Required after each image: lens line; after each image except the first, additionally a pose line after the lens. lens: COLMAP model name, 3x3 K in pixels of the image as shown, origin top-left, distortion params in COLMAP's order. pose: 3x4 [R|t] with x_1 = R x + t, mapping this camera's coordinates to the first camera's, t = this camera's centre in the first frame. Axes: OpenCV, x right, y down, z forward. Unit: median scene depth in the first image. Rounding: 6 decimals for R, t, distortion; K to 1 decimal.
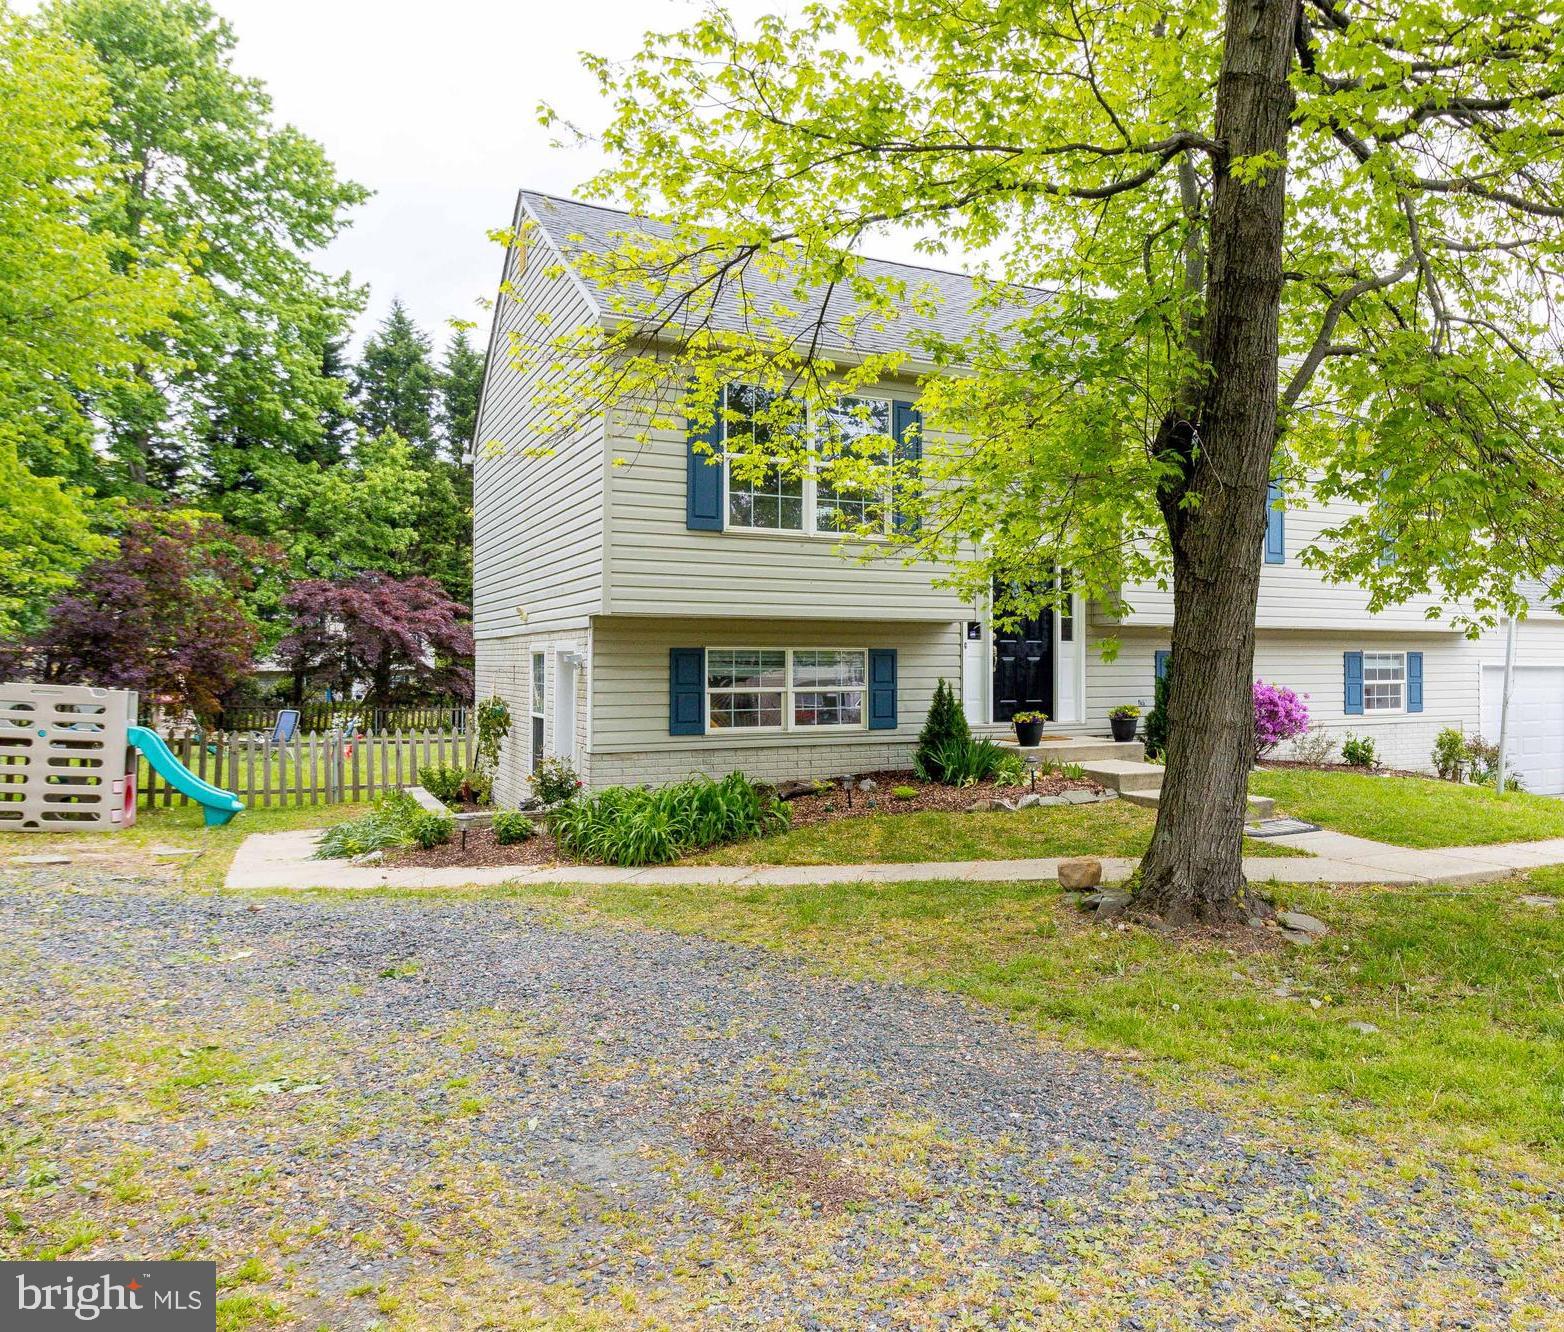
lens RADIAL K [[1121.2, 0, 789.1], [0, 1121.2, 663.0], [0, 0, 1]] dist [0.001700, -0.000075]
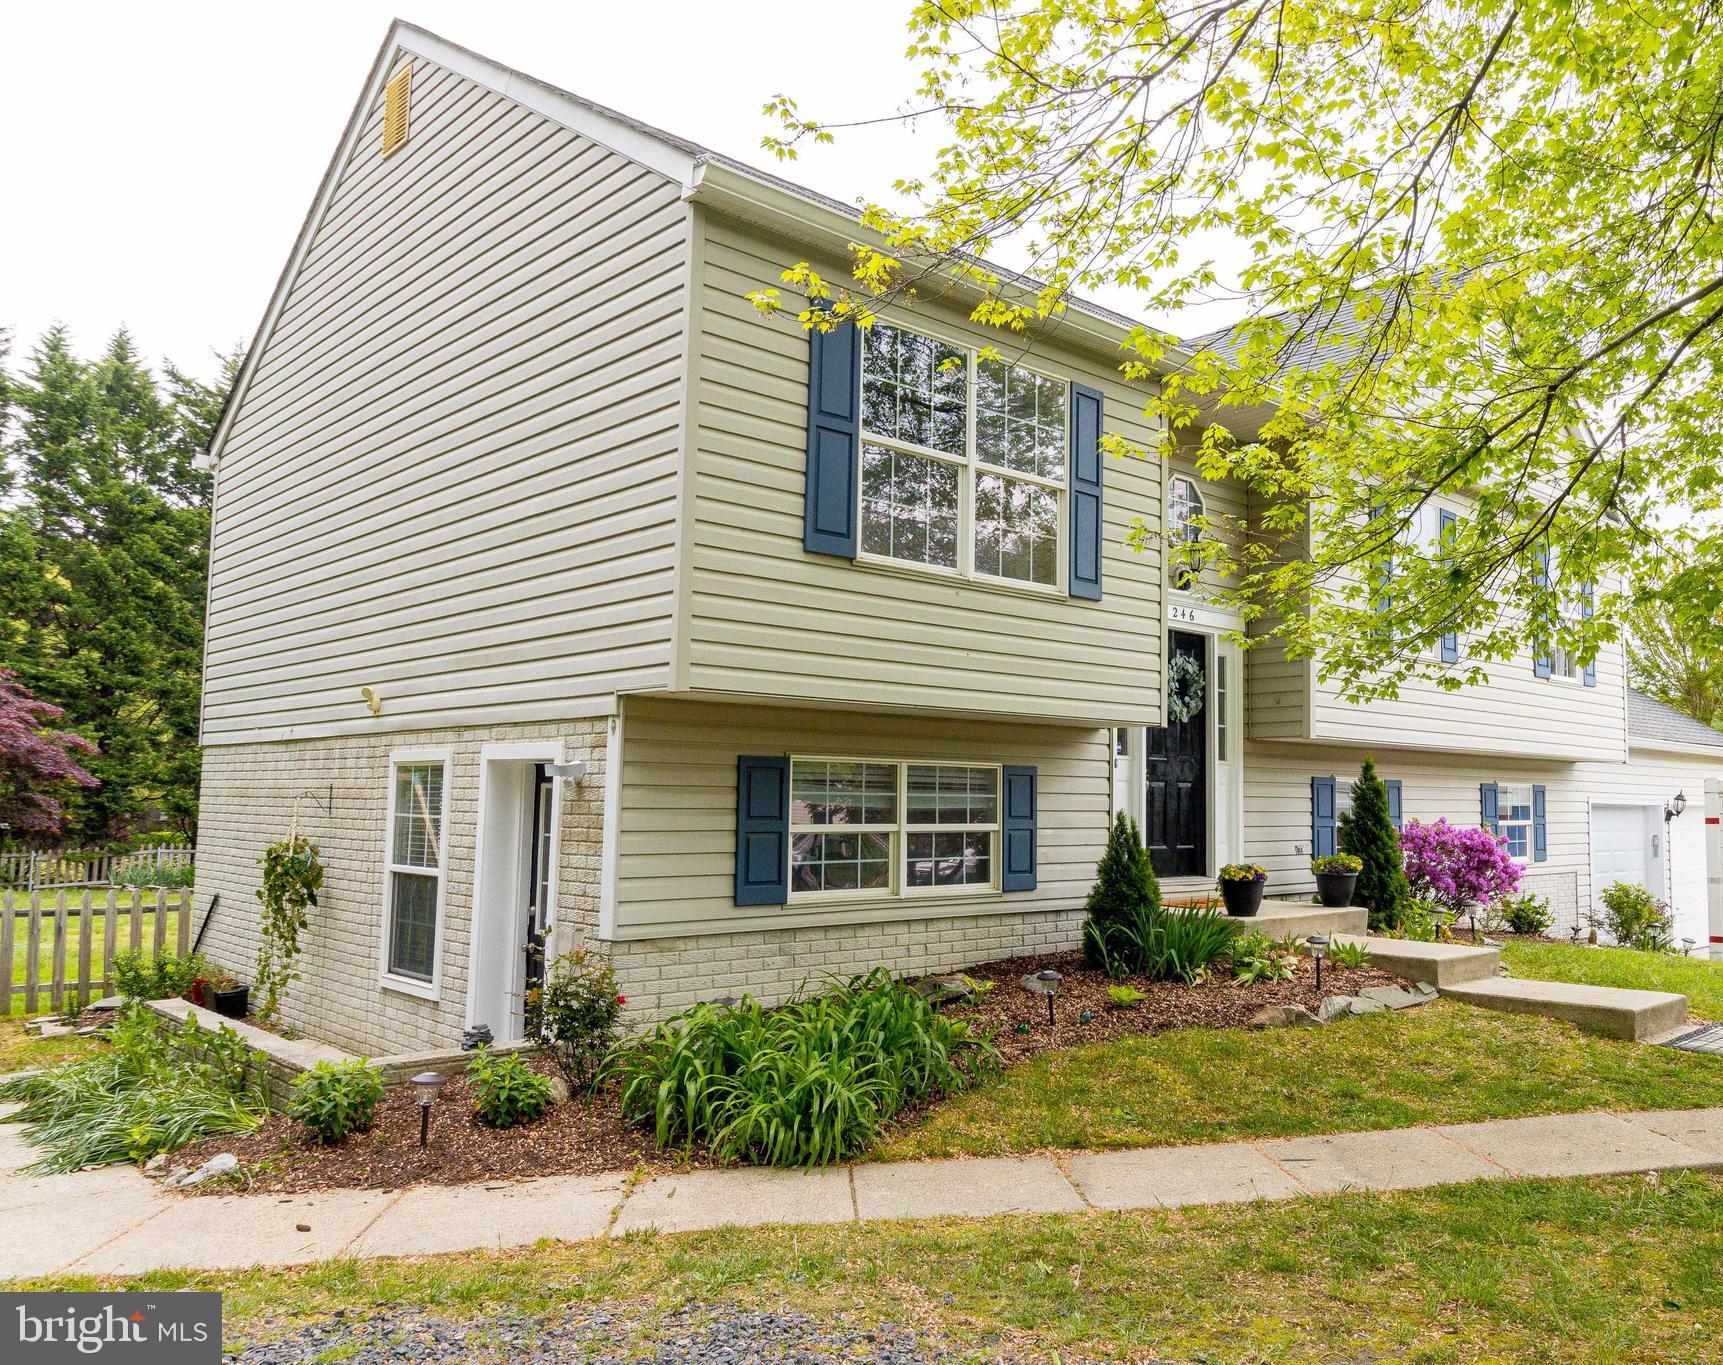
lens RADIAL K [[1351.7, 0, 853.5], [0, 1351.7, 685.3], [0, 0, 1]] dist [-0.001002, 0.002417]
pose [[0.960987, 0.034519, 0.274432, -0.231068], [-0.011572, 0.996331, -0.084799, 0.008742], [-0.276352, 0.078315, 0.957860, 0.289495]]
